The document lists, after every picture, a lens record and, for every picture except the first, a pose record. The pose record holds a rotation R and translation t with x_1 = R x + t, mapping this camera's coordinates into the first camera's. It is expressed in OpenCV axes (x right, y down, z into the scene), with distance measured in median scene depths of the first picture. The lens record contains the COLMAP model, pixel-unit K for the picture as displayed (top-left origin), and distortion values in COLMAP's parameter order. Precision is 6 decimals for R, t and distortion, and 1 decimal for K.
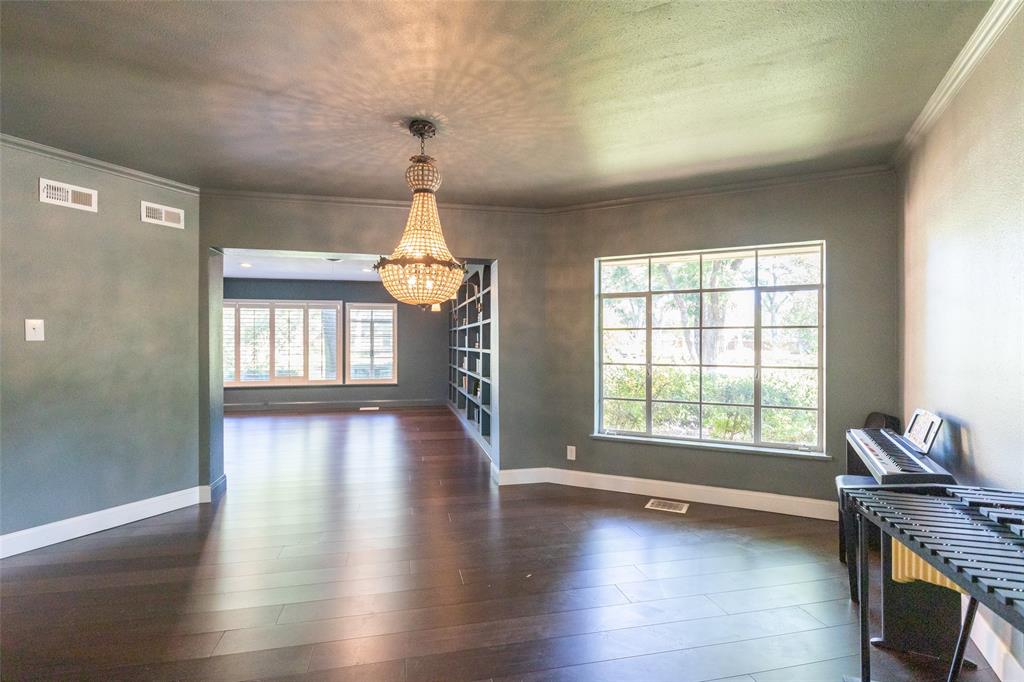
lens RADIAL K [[498.2, 0, 512.0], [0, 498.2, 341.0], [0, 0, 1]] dist [-0.000434, 0.000248]
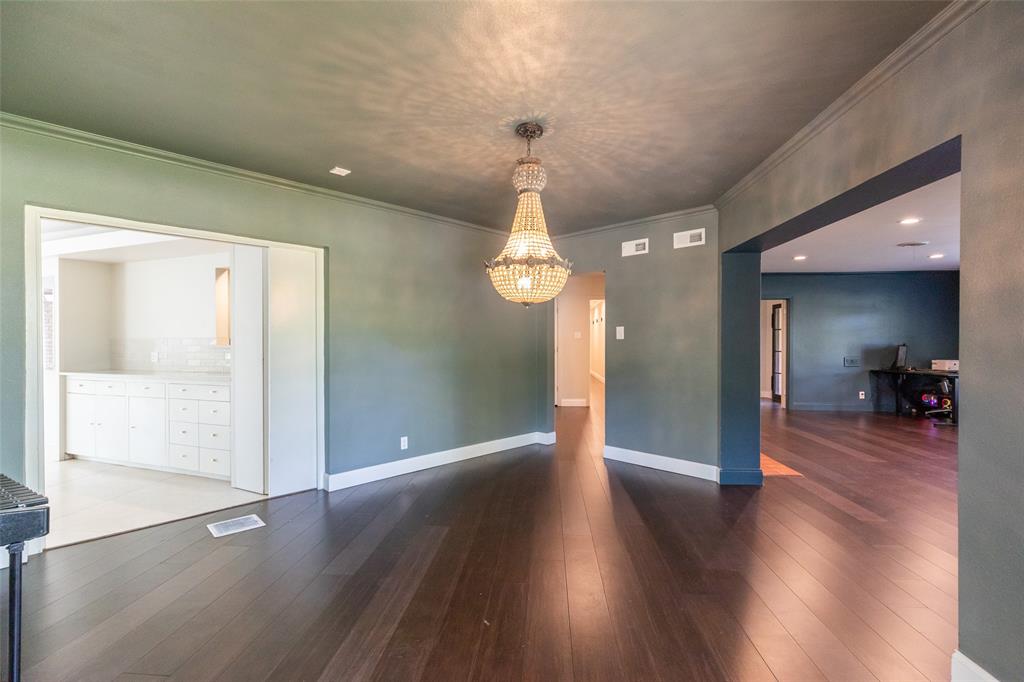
lens RADIAL K [[462.1, 0, 512.0], [0, 462.1, 341.0], [0, 0, 1]] dist [0.000240, -0.000009]
pose [[-0.323525, 0.004937, -0.946207, 0.711824], [0.004010, 0.999985, 0.003846, -0.001465], [0.946211, -0.002549, -0.323540, 1.247741]]
